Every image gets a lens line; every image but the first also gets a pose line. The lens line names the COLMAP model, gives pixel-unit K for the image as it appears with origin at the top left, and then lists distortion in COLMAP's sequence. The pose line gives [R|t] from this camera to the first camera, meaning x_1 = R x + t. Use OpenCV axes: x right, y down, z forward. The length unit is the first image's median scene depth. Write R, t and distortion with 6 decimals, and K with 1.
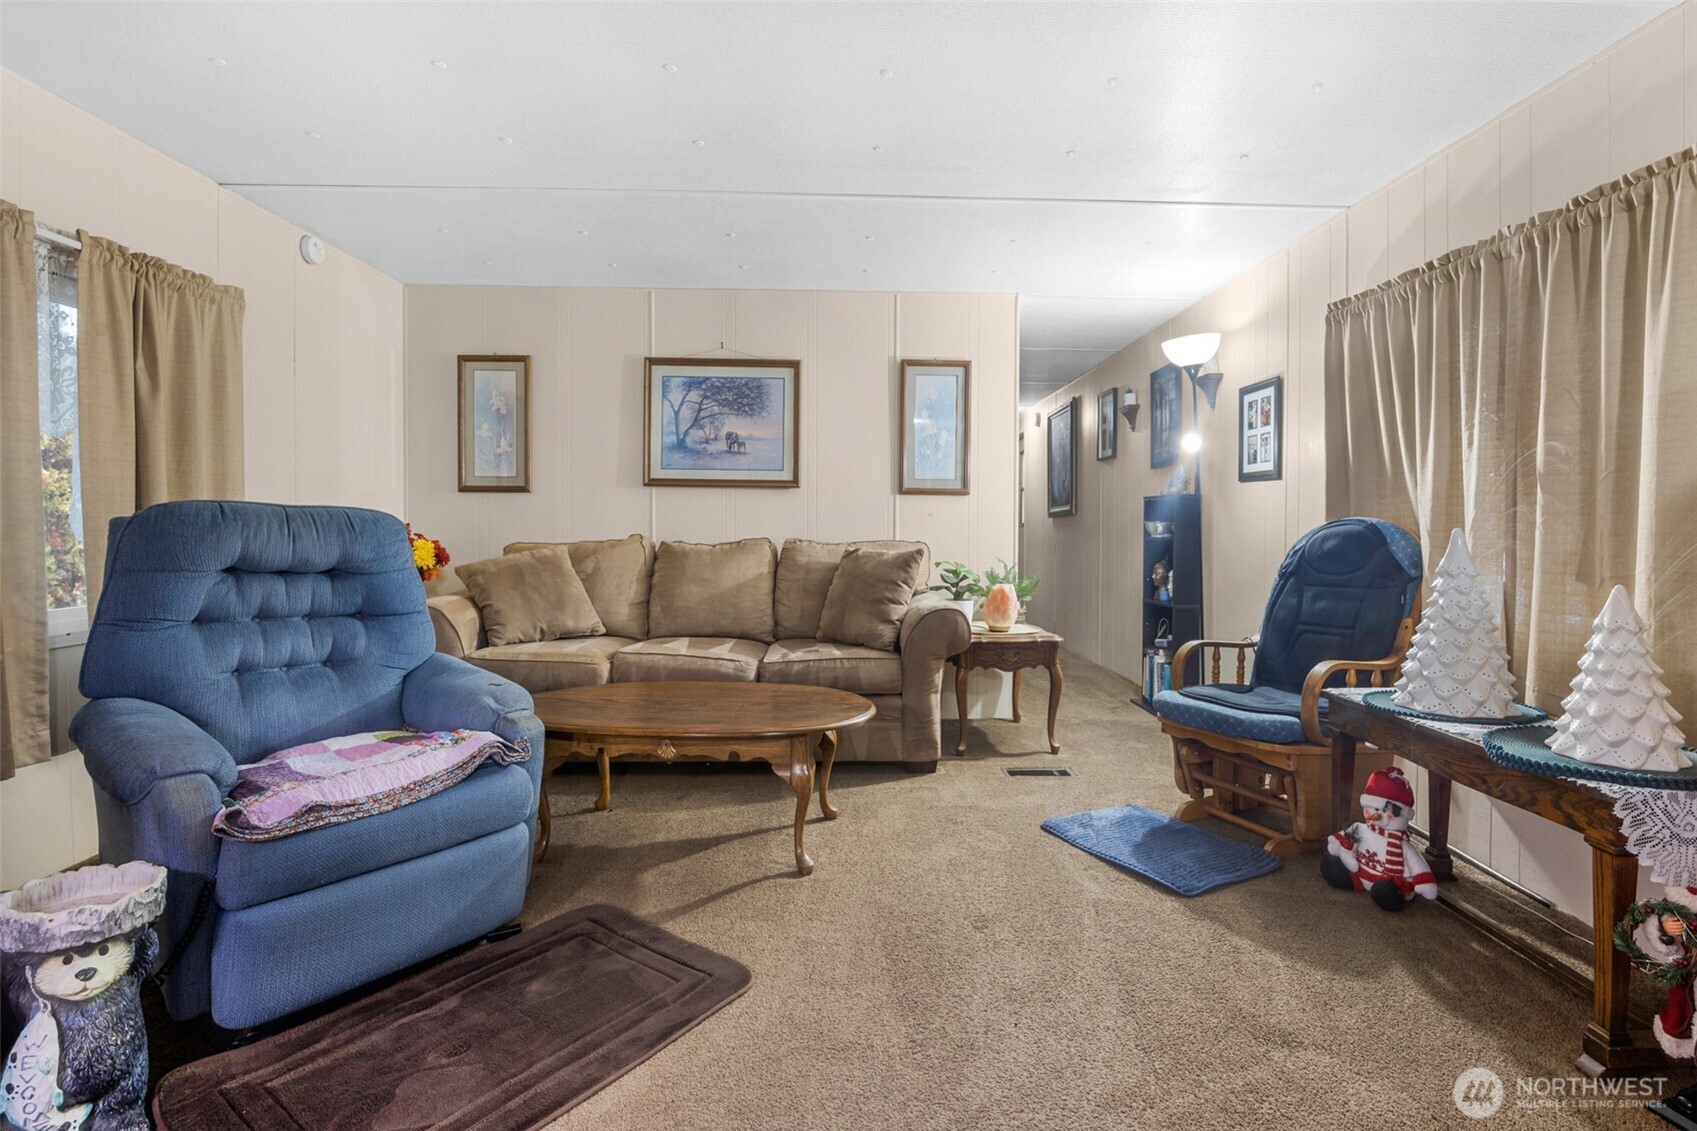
lens RADIAL K [[834.7, 0, 872.7], [0, 834.7, 536.0], [0, 0, 1]] dist [-0.015342, 0.000421]
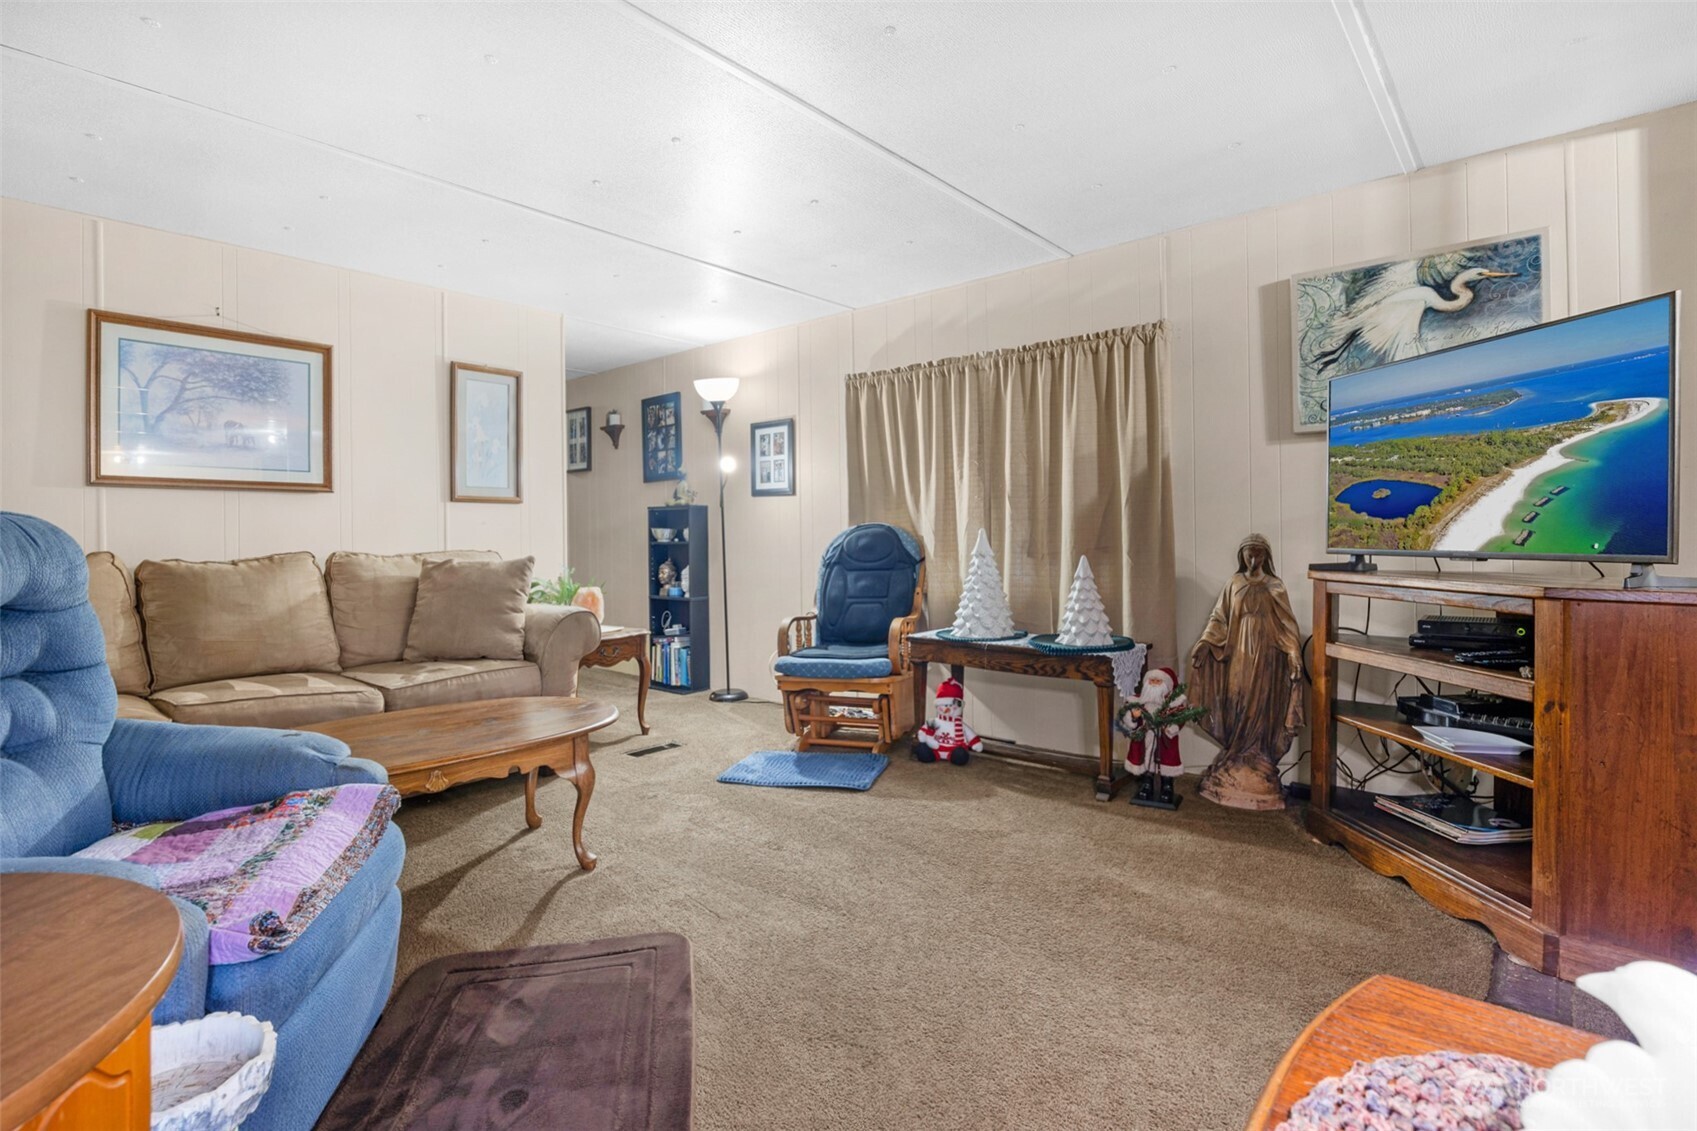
lens RADIAL K [[818.8, 0, 852.9], [0, 818.8, 528.2], [0, 0, 1]] dist [-0.002473, -0.000150]
pose [[0.674628, -0.009193, 0.738101, -0.437065], [0.024672, 0.999645, -0.010099, 0.000596], [-0.737746, 0.025024, 0.674615, 0.042036]]
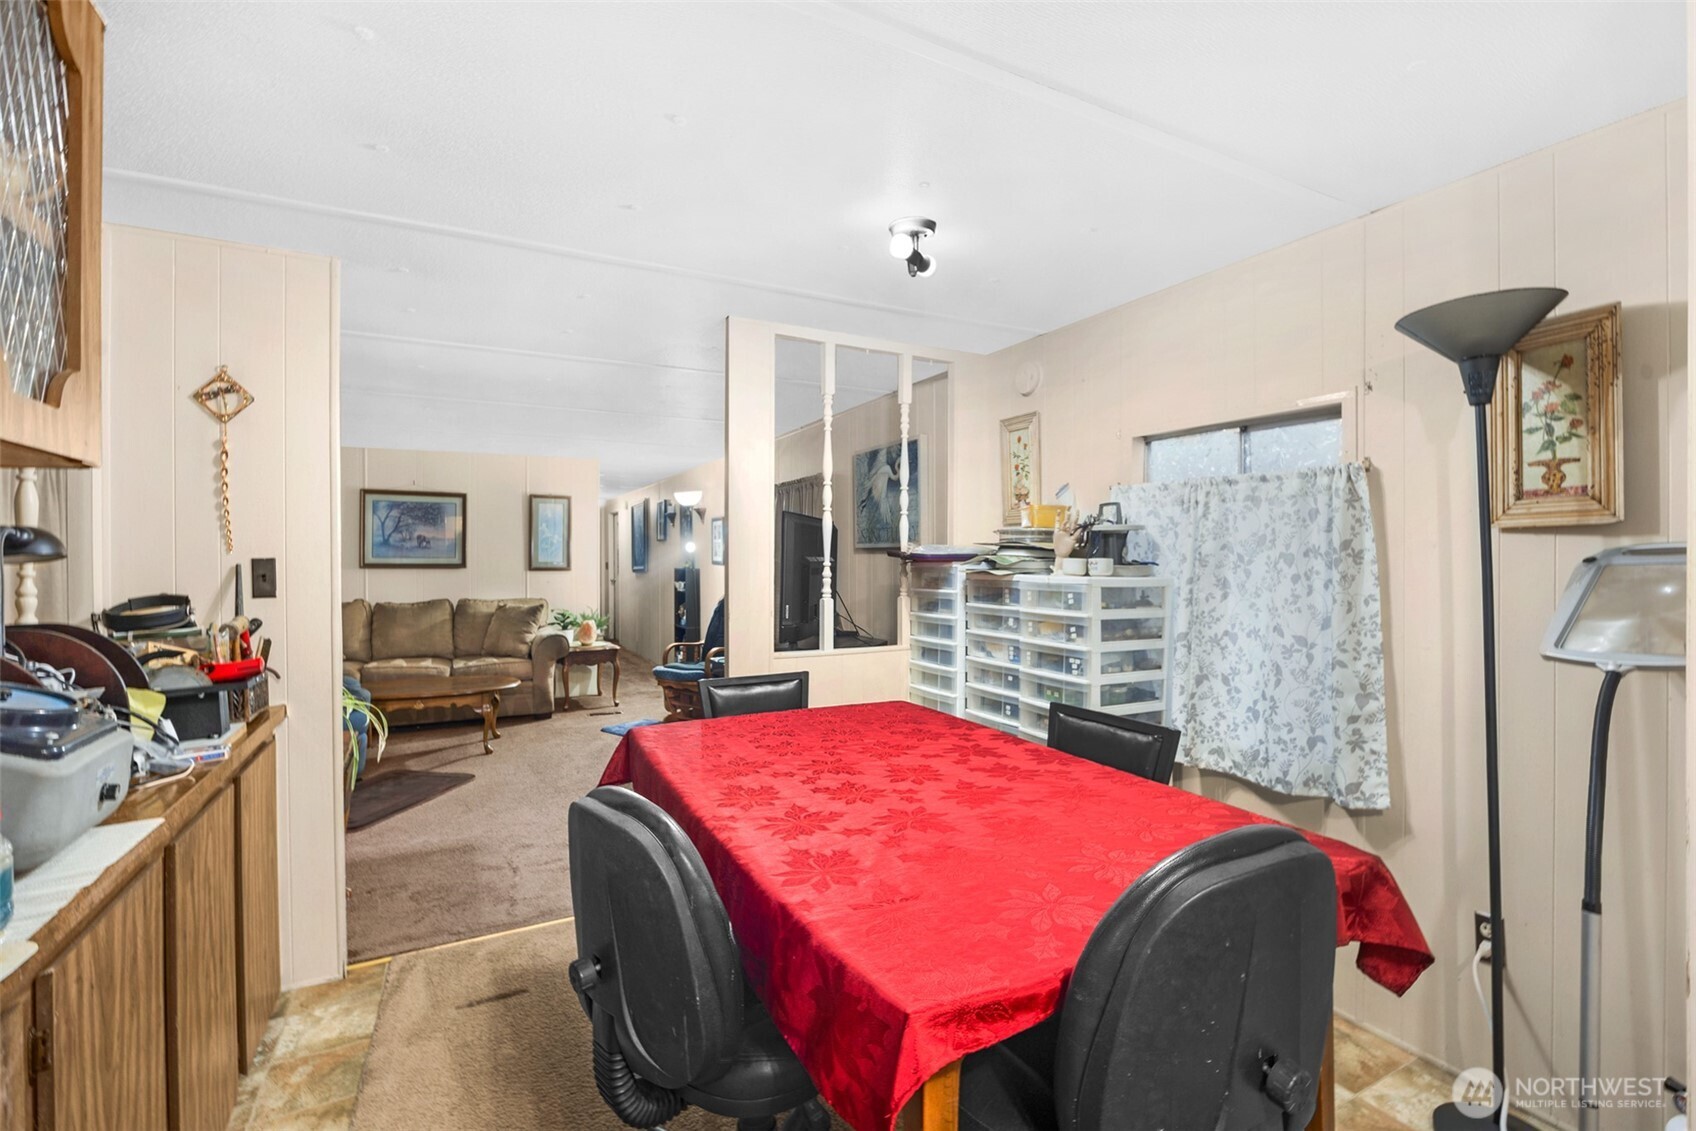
lens RADIAL K [[765.2, 0, 846.3], [0, 765.2, 558.1], [0, 0, 1]] dist [-0.023459, -0.000005]
pose [[0.906596, -0.007071, 0.421940, -0.049162], [0.011599, 0.999899, -0.008166, -0.070595], [-0.421840, 0.012297, 0.906587, -0.916536]]
